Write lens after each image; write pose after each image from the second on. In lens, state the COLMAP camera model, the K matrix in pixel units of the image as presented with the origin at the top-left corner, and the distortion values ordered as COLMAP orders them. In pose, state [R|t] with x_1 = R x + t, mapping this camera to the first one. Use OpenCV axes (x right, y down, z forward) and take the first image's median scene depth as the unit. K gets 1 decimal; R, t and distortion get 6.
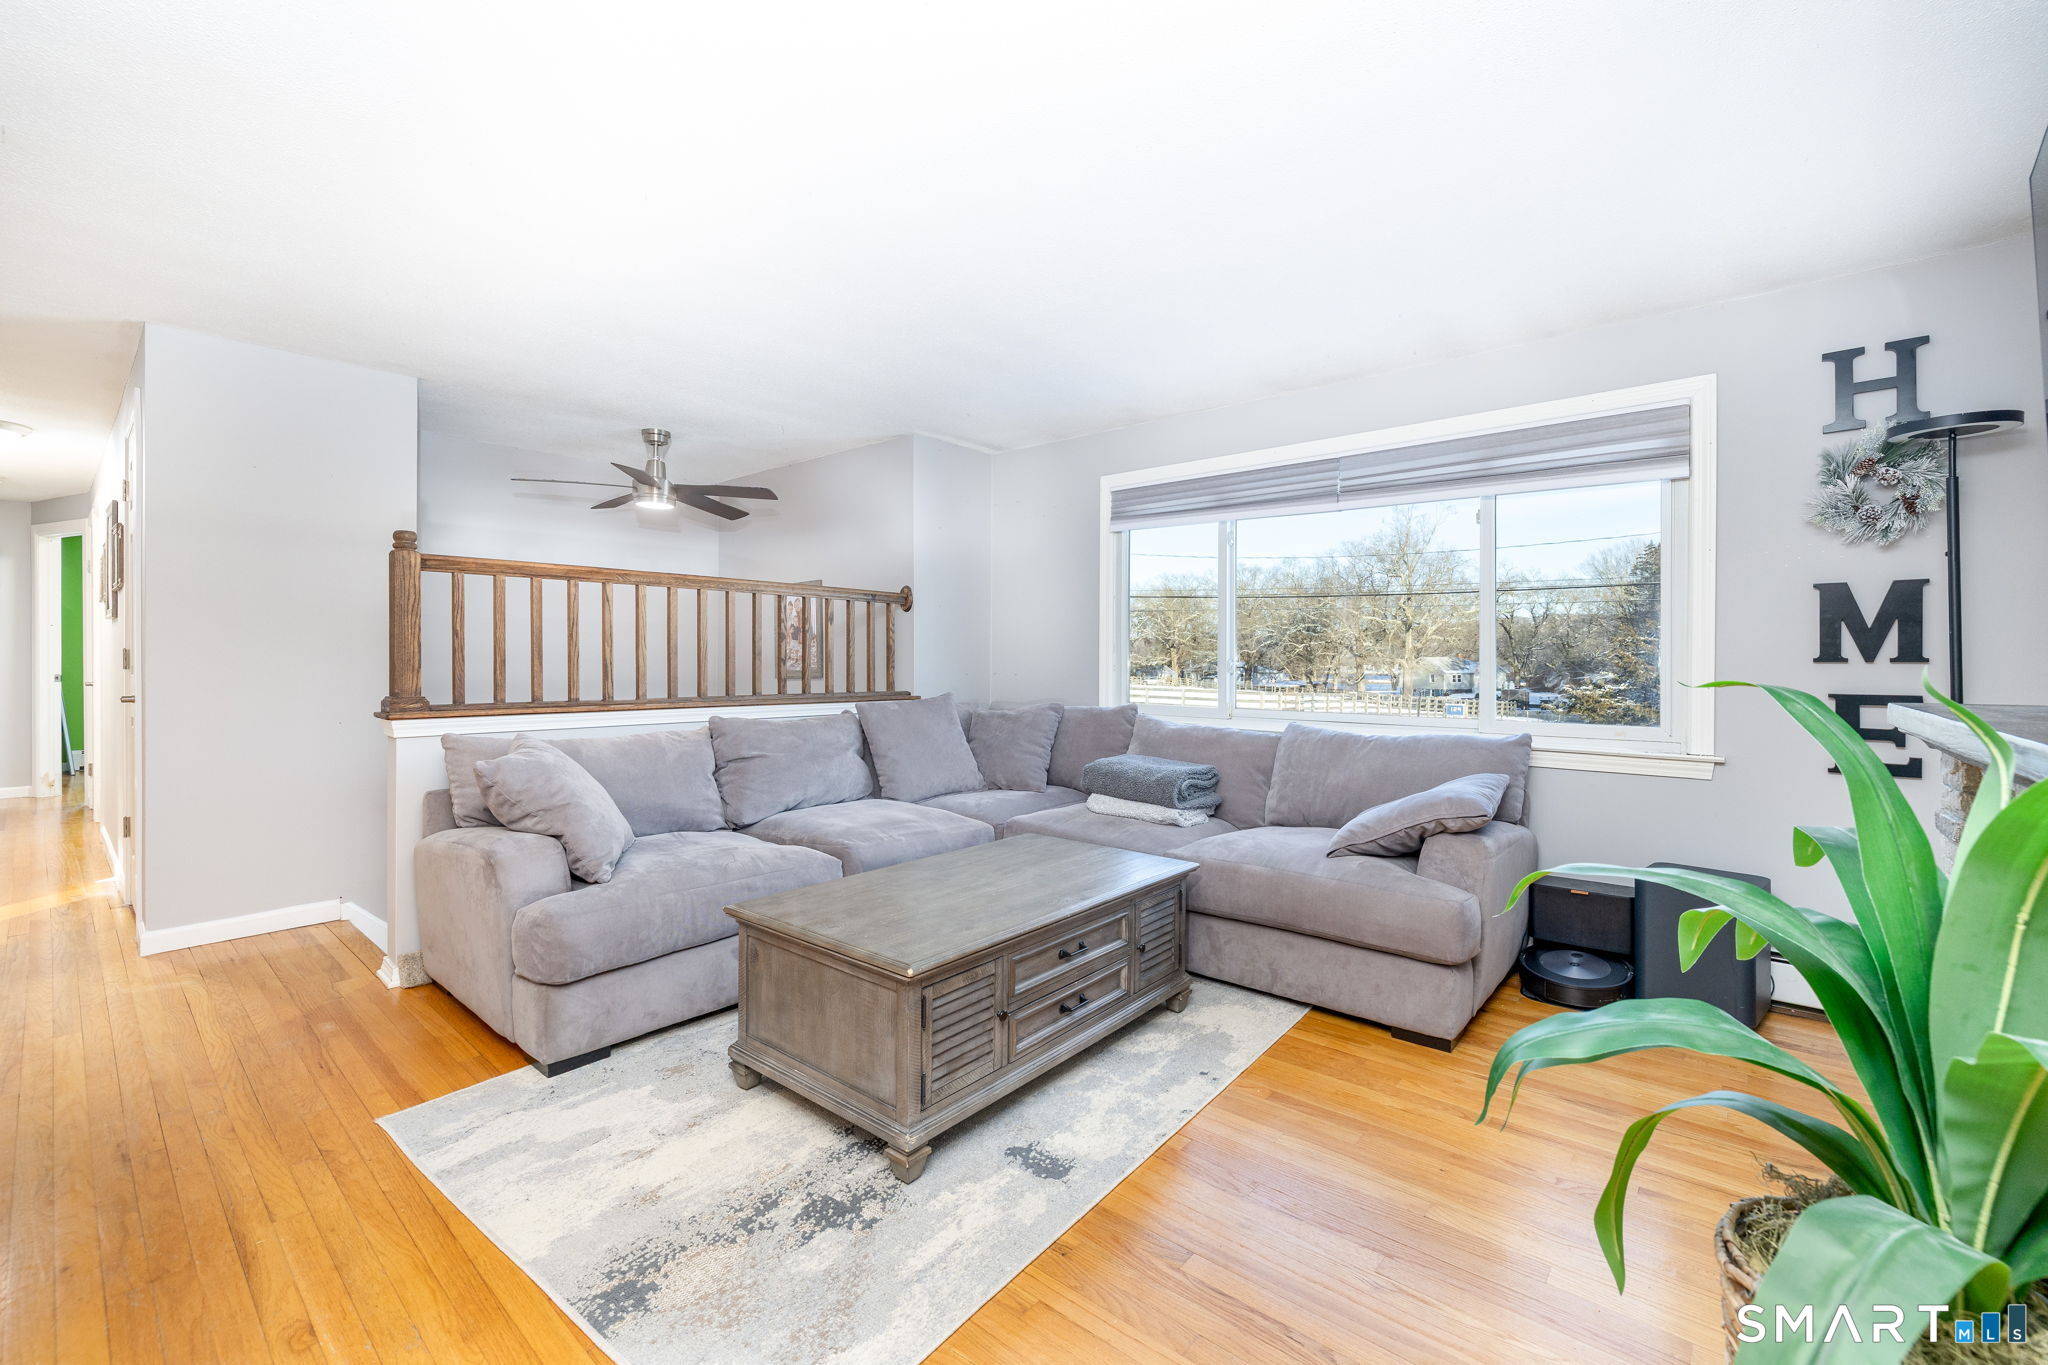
lens RADIAL K [[870.8, 0, 1017.8], [0, 870.8, 662.8], [0, 0, 1]] dist [-0.001476, -0.000199]
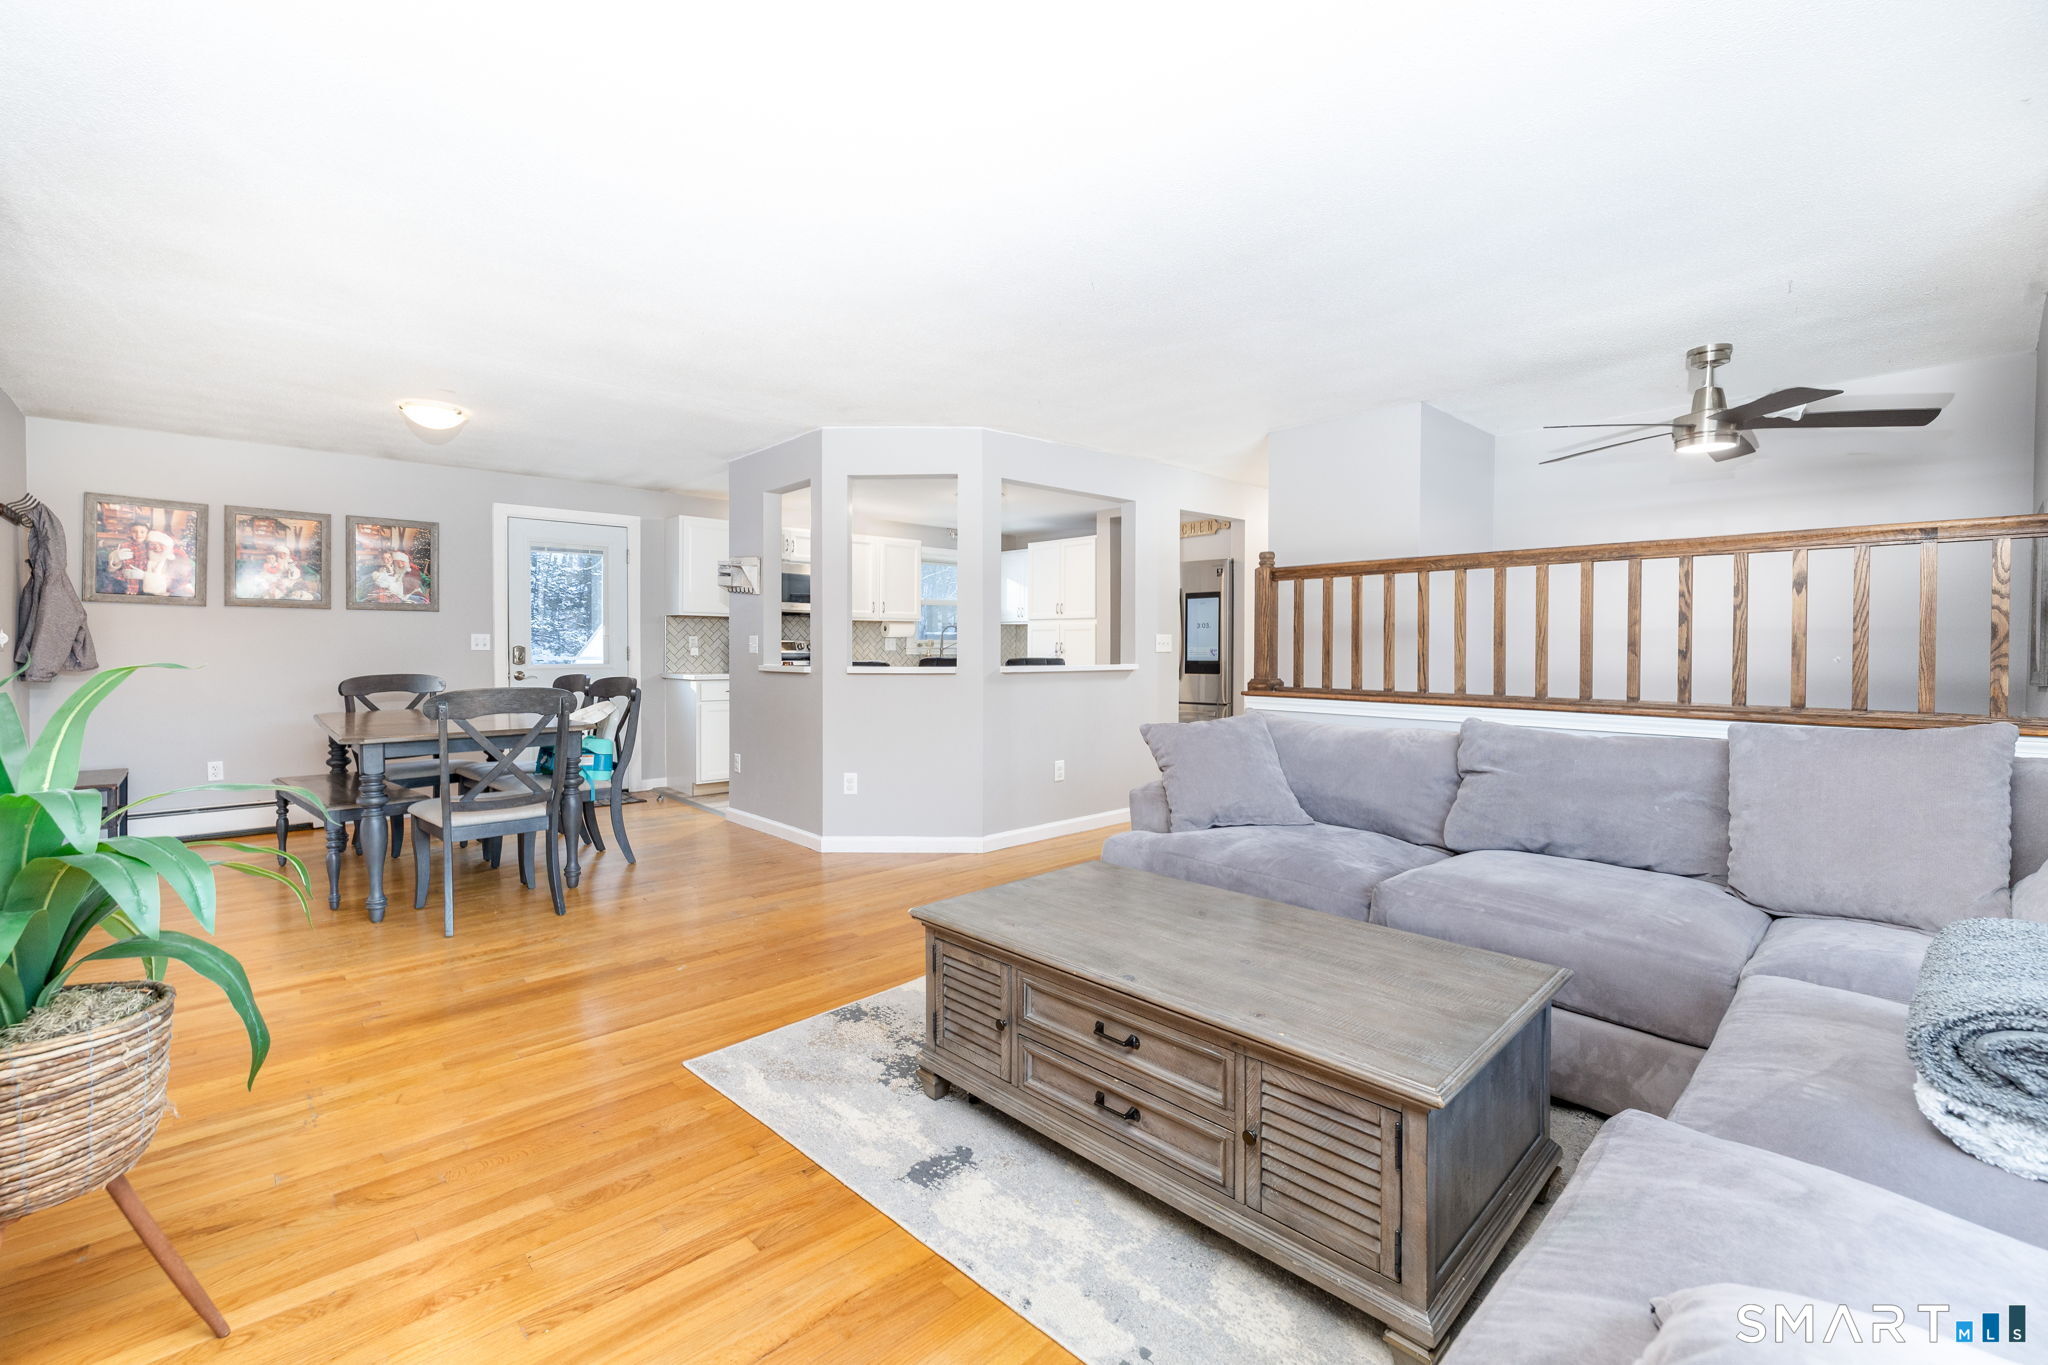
lens RADIAL K [[870.8, 0, 1017.8], [0, 870.8, 662.8], [0, 0, 1]] dist [-0.001476, -0.000199]
pose [[-0.105766, 0.013705, -0.994297, 0.835760], [-0.007711, 0.999864, 0.014602, -0.002122], [0.994361, 0.009211, -0.105646, 1.016525]]
